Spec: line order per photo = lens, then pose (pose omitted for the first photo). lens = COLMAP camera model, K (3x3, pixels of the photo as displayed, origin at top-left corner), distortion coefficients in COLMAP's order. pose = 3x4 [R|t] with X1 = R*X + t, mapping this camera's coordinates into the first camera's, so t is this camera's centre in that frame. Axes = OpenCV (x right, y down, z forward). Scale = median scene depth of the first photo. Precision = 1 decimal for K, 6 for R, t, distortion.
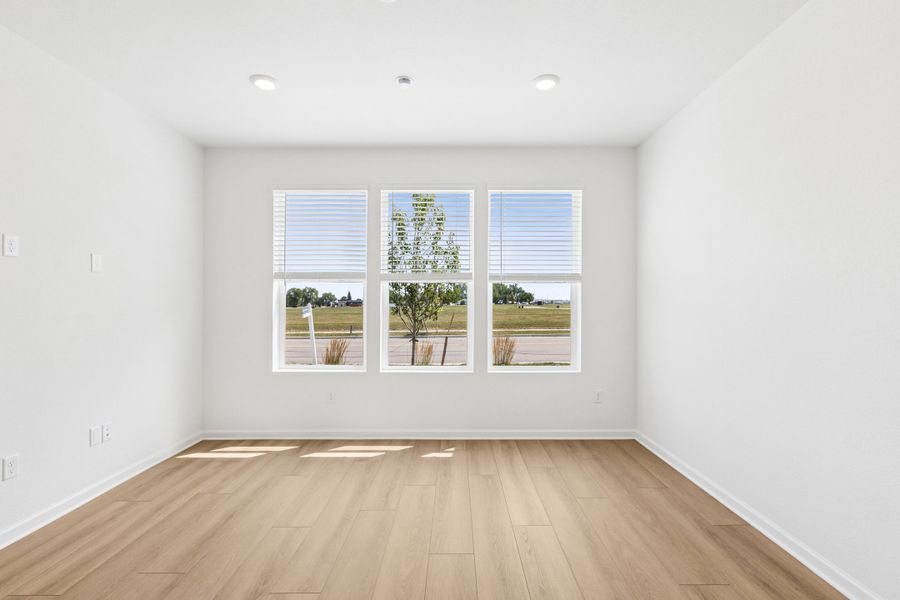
lens RADIAL K [[435.5, 0, 454.5], [0, 435.5, 304.9], [0, 0, 1]] dist [0.002708, -0.000266]
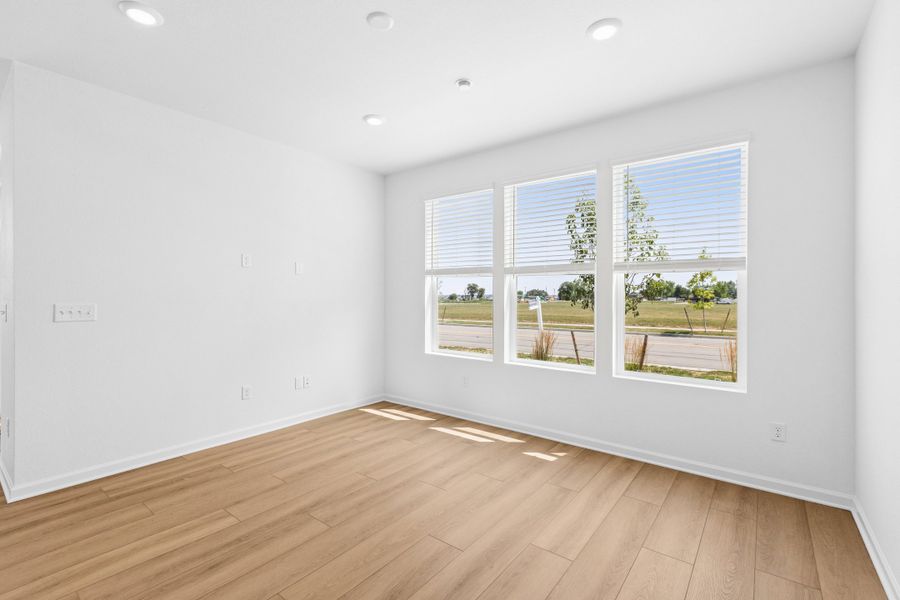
lens RADIAL K [[422.7, 0, 432.8], [0, 422.7, 297.2], [0, 0, 1]] dist [0.004248, 0.000707]
pose [[0.766864, 0.006758, -0.641774, 0.353813], [-0.007665, 0.999970, 0.001370, -0.001540], [0.641764, 0.003868, 0.766892, 0.130365]]
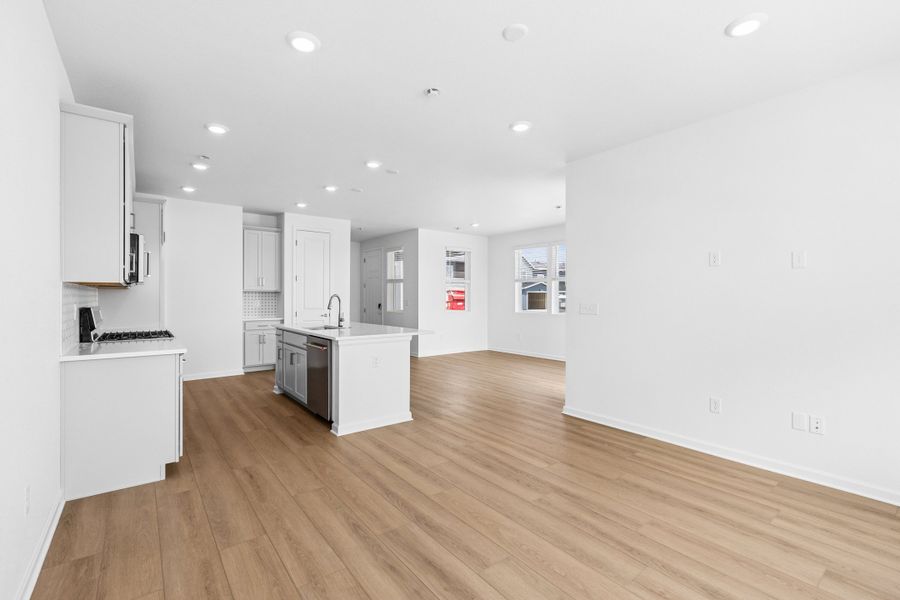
lens RADIAL K [[382.9, 0, 430.4], [0, 382.9, 299.1], [0, 0, 1]] dist [0.000454, -0.000002]
pose [[-0.818296, 0.004892, -0.574777, 0.342101], [-0.001172, 0.999948, 0.010179, -0.005748], [0.574796, 0.009003, -0.818247, 0.937767]]
